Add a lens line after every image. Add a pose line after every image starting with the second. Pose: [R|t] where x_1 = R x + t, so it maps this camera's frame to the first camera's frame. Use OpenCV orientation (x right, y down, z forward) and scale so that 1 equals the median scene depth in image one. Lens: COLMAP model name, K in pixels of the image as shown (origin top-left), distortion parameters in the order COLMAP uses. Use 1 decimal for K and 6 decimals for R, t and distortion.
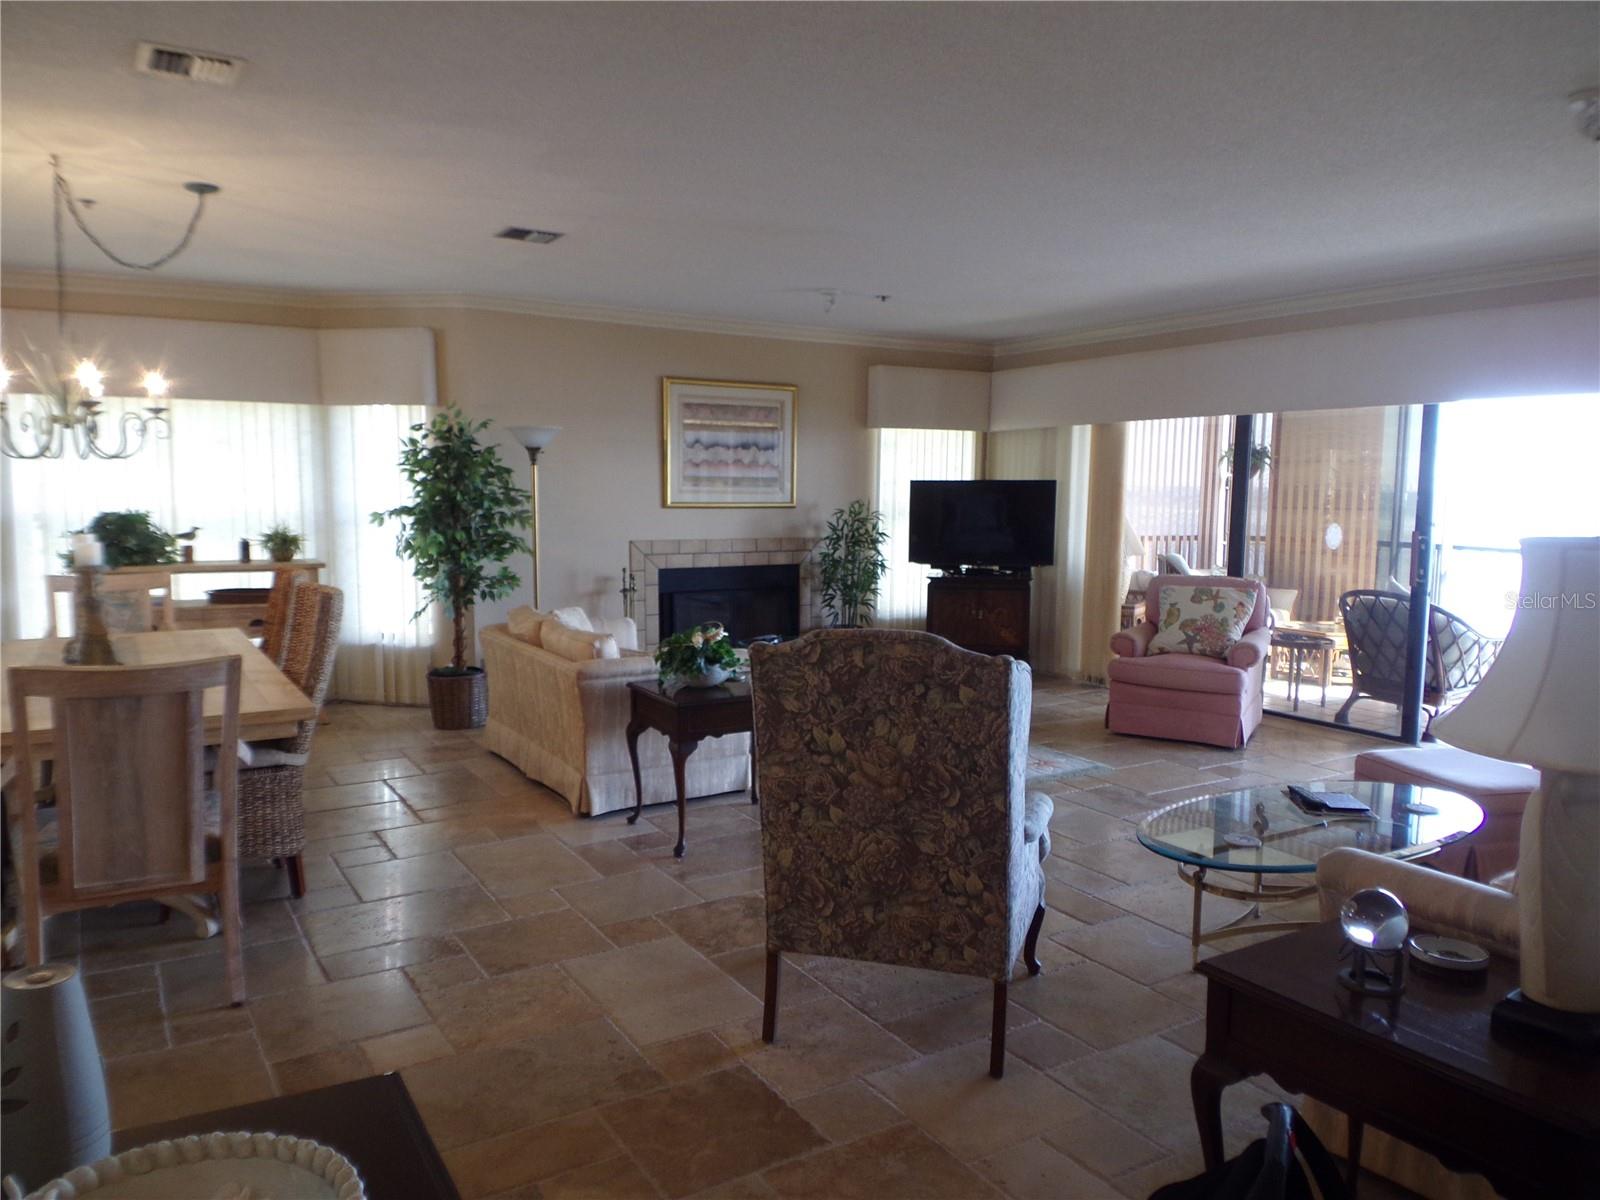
lens RADIAL K [[1125.4, 0, 786.8], [0, 1125.4, 607.1], [0, 0, 1]] dist [0.114279, -0.160619]
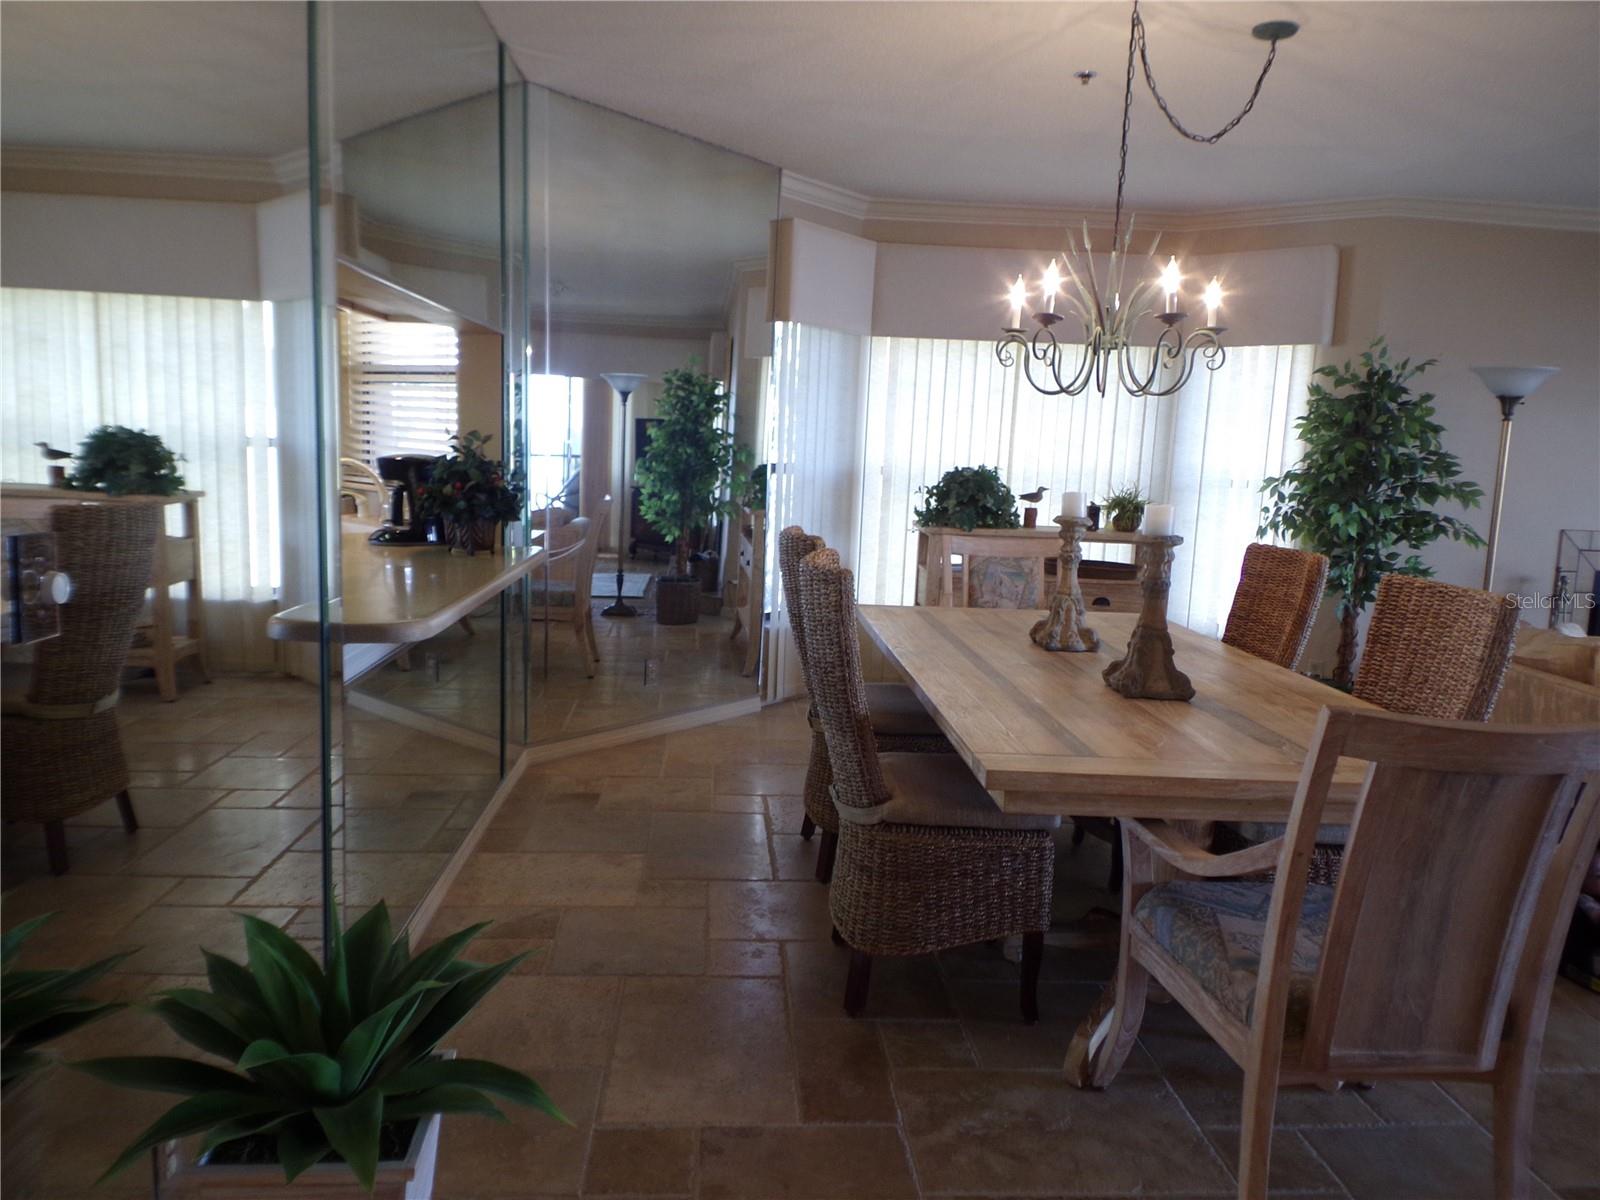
lens RADIAL K [[1125.4, 0, 807.4], [0, 1125.4, 598.4], [0, 0, 1]] dist [0.114279, -0.160619]
pose [[0.892001, 0.090880, -0.442803, -0.284785], [-0.082576, 0.995858, 0.038044, -0.002722], [0.444427, 0.002629, 0.895811, 0.139827]]
